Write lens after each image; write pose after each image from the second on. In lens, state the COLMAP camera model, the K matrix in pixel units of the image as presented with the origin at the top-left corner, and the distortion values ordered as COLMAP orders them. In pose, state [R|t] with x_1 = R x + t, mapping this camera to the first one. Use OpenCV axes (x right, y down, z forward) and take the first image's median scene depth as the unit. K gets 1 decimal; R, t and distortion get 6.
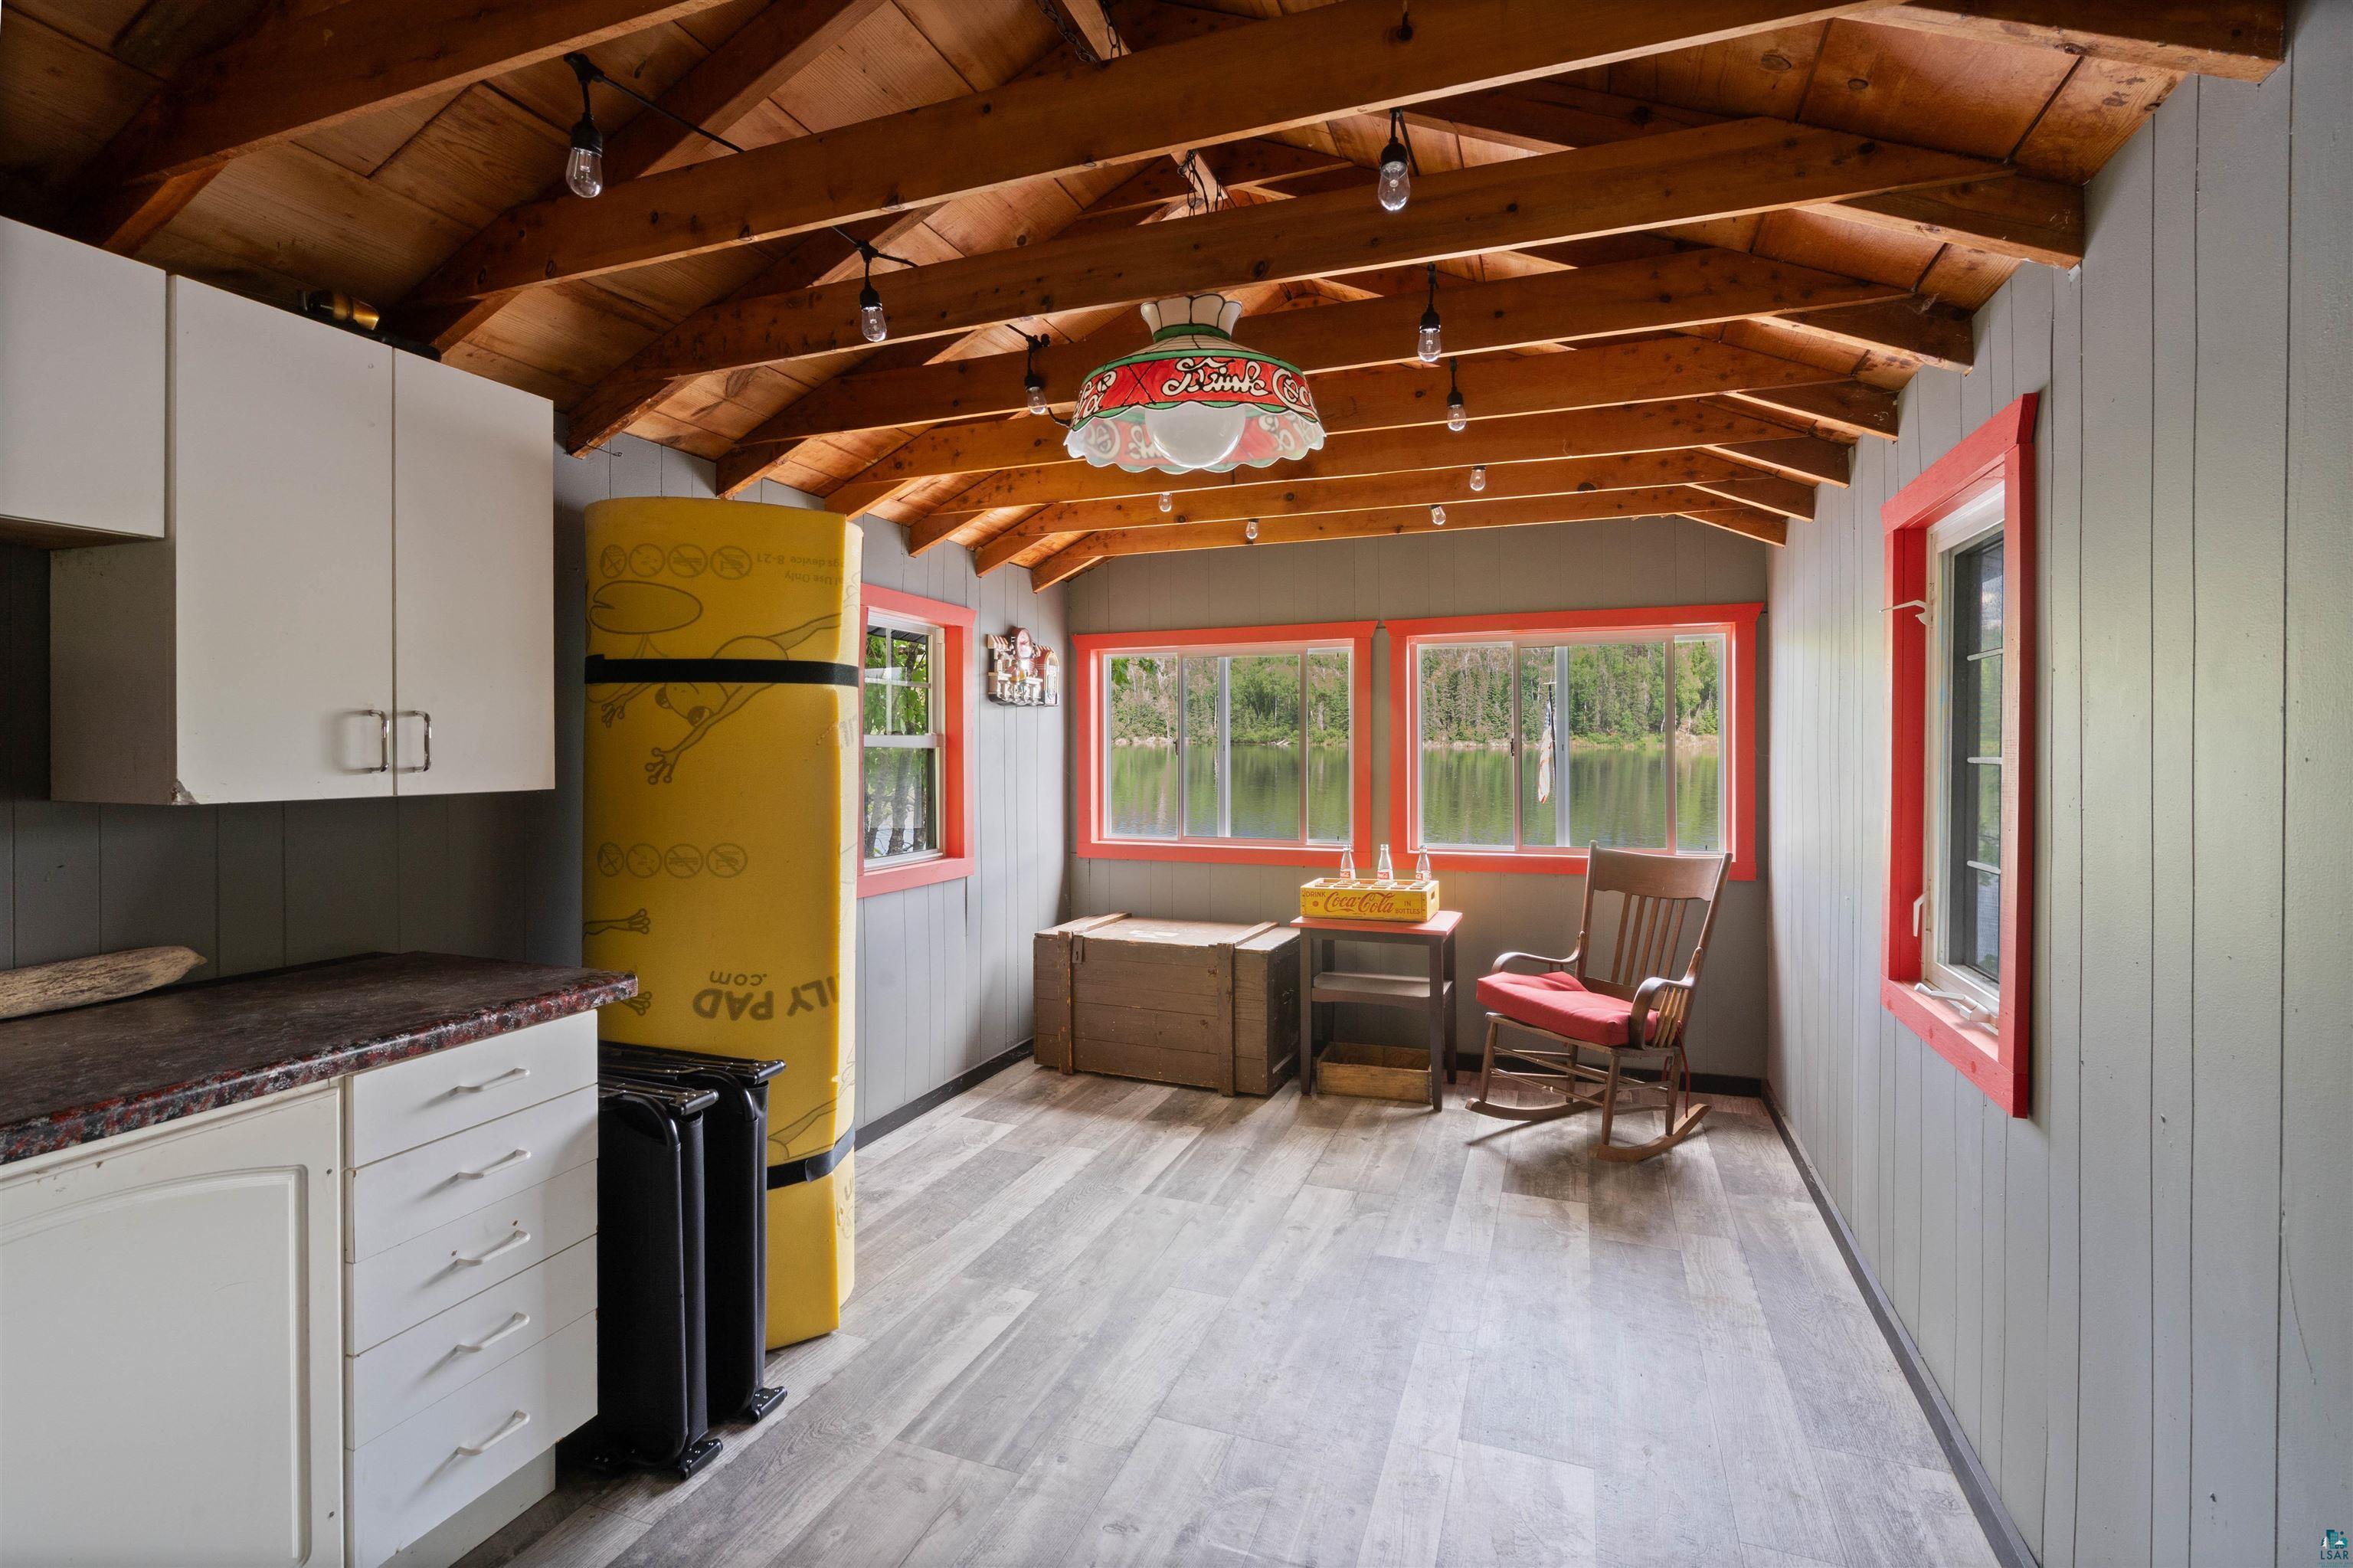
lens RADIAL K [[1082.7, 0, 1155.5], [0, 1082.7, 750.9], [0, 0, 1]] dist [-0.006299, 0.000530]
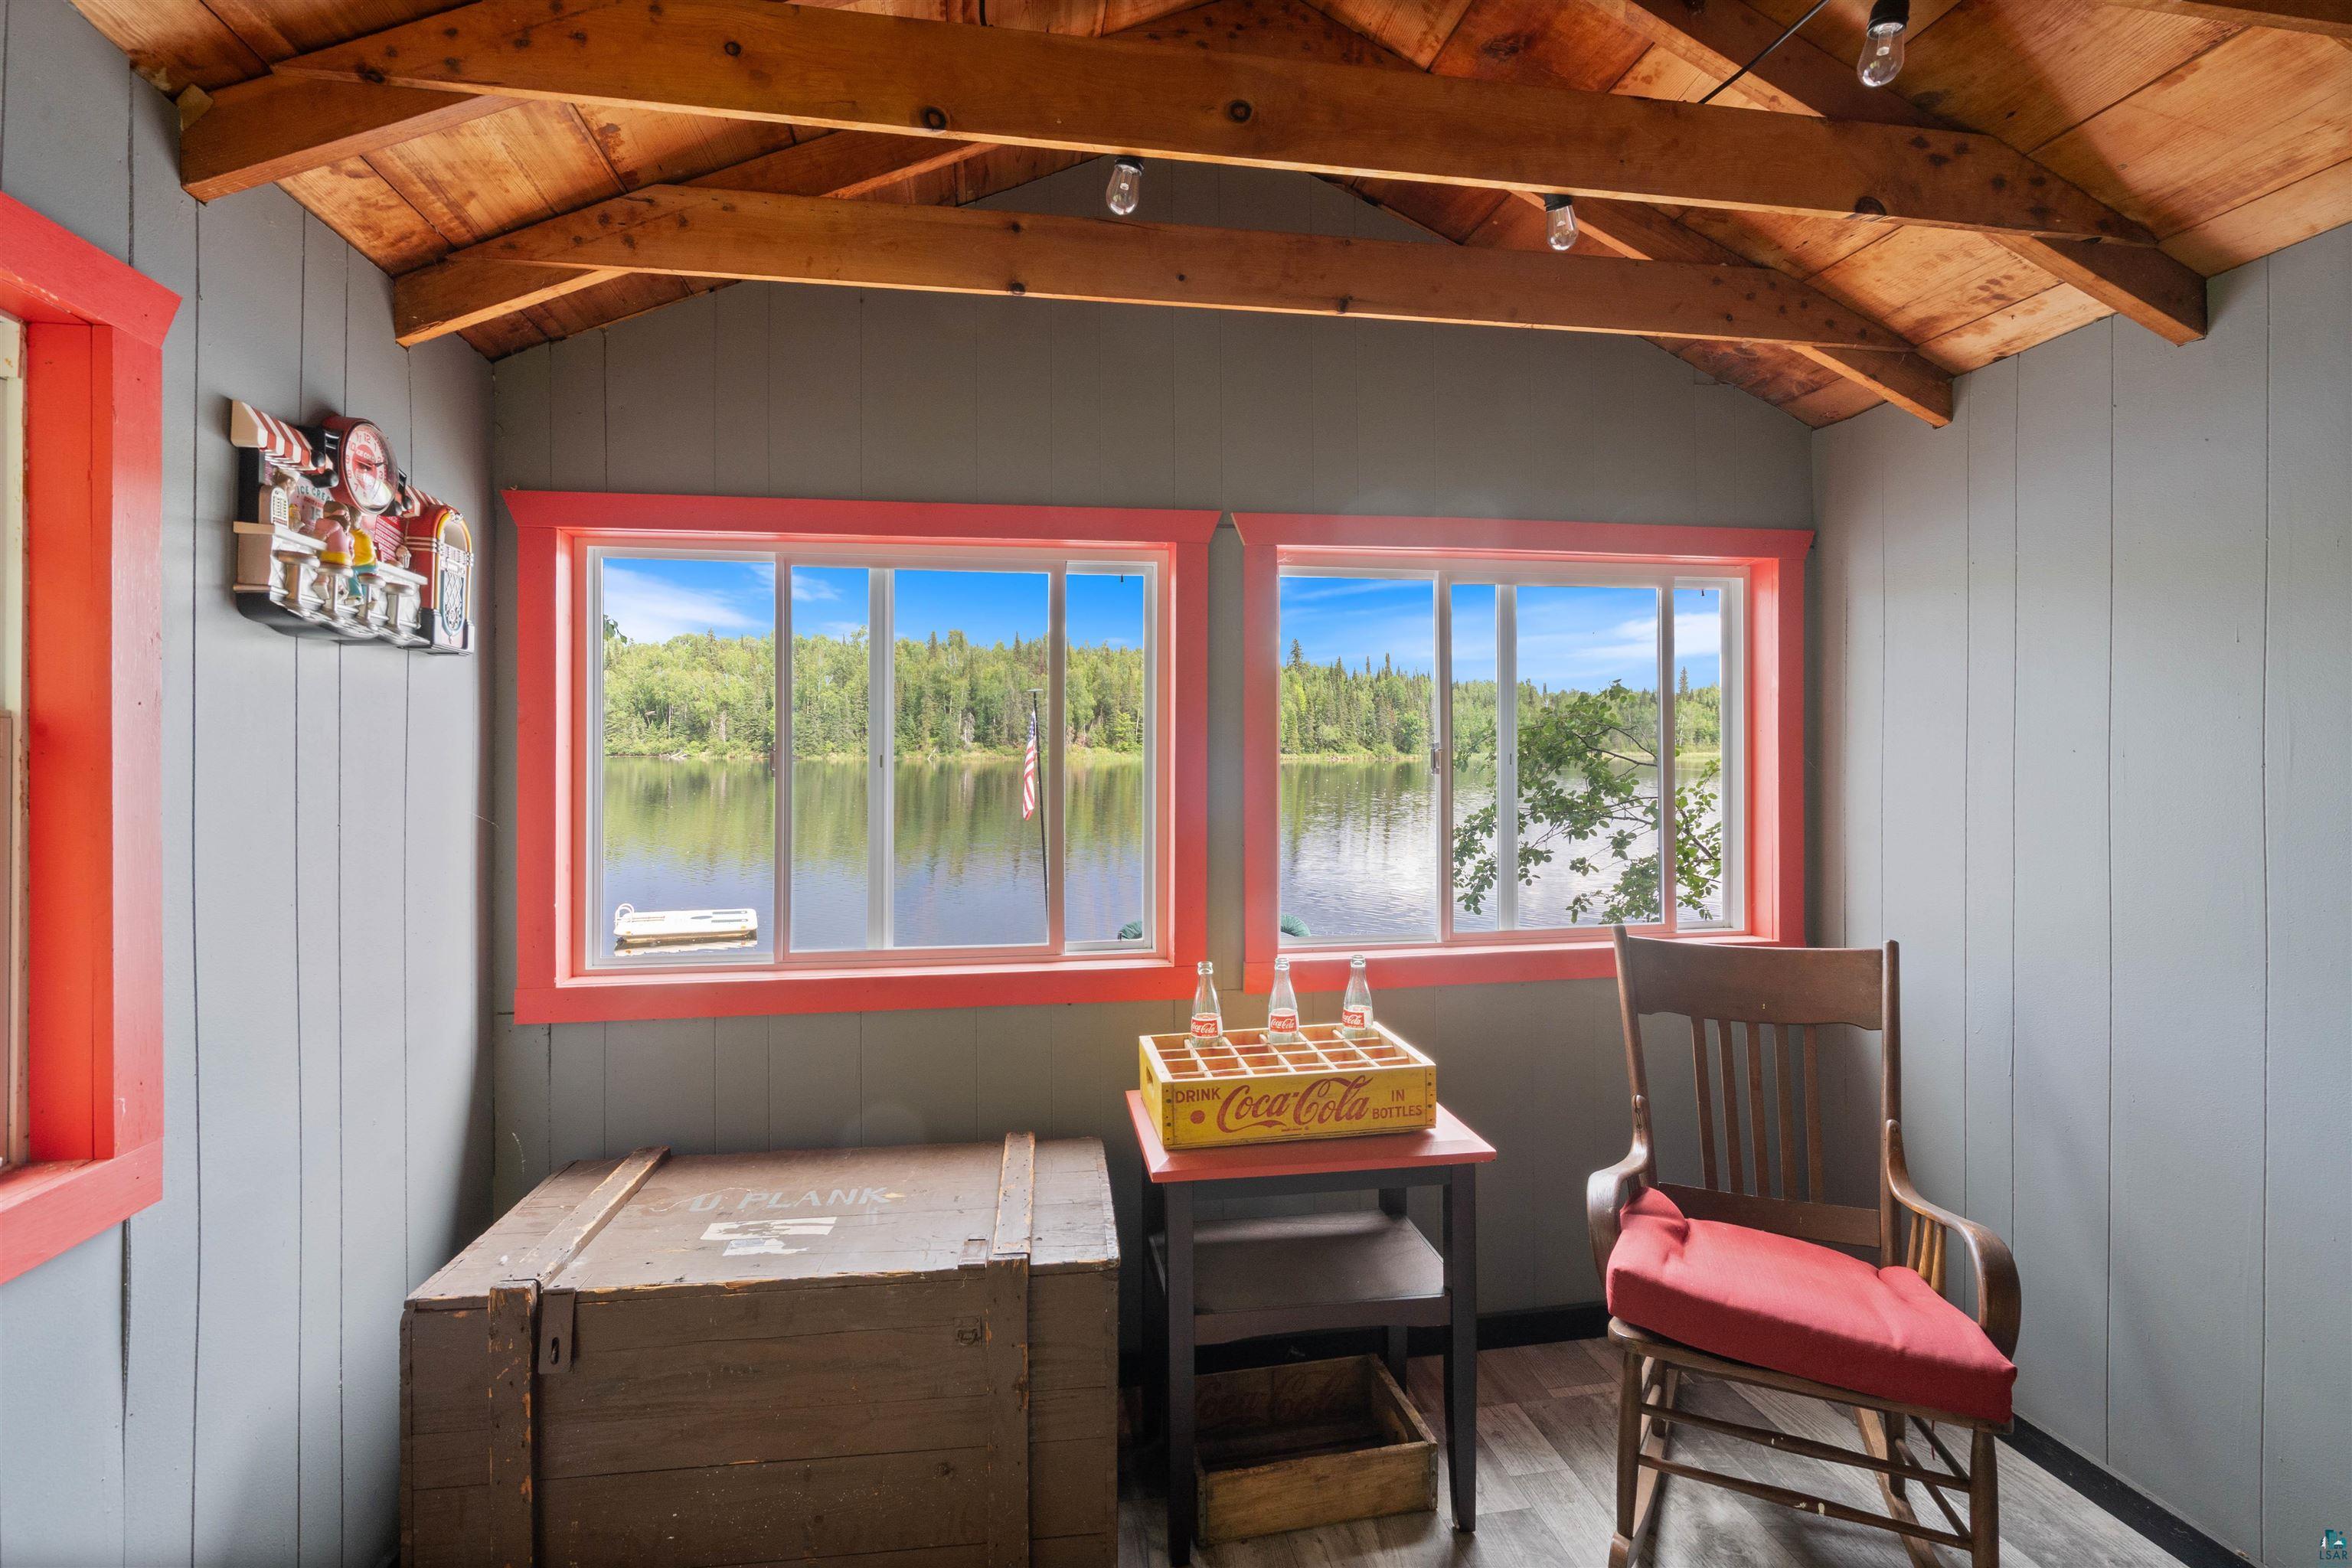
lens RADIAL K [[1082.2, 0, 1155.0], [0, 1082.2, 750.9], [0, 0, 1]] dist [-0.006299, 0.000530]
pose [[0.859617, 0.001991, 0.510936, -0.080498], [0.003782, 0.999940, -0.010259, -0.001468], [-0.510926, 0.010751, 0.859558, 0.569409]]
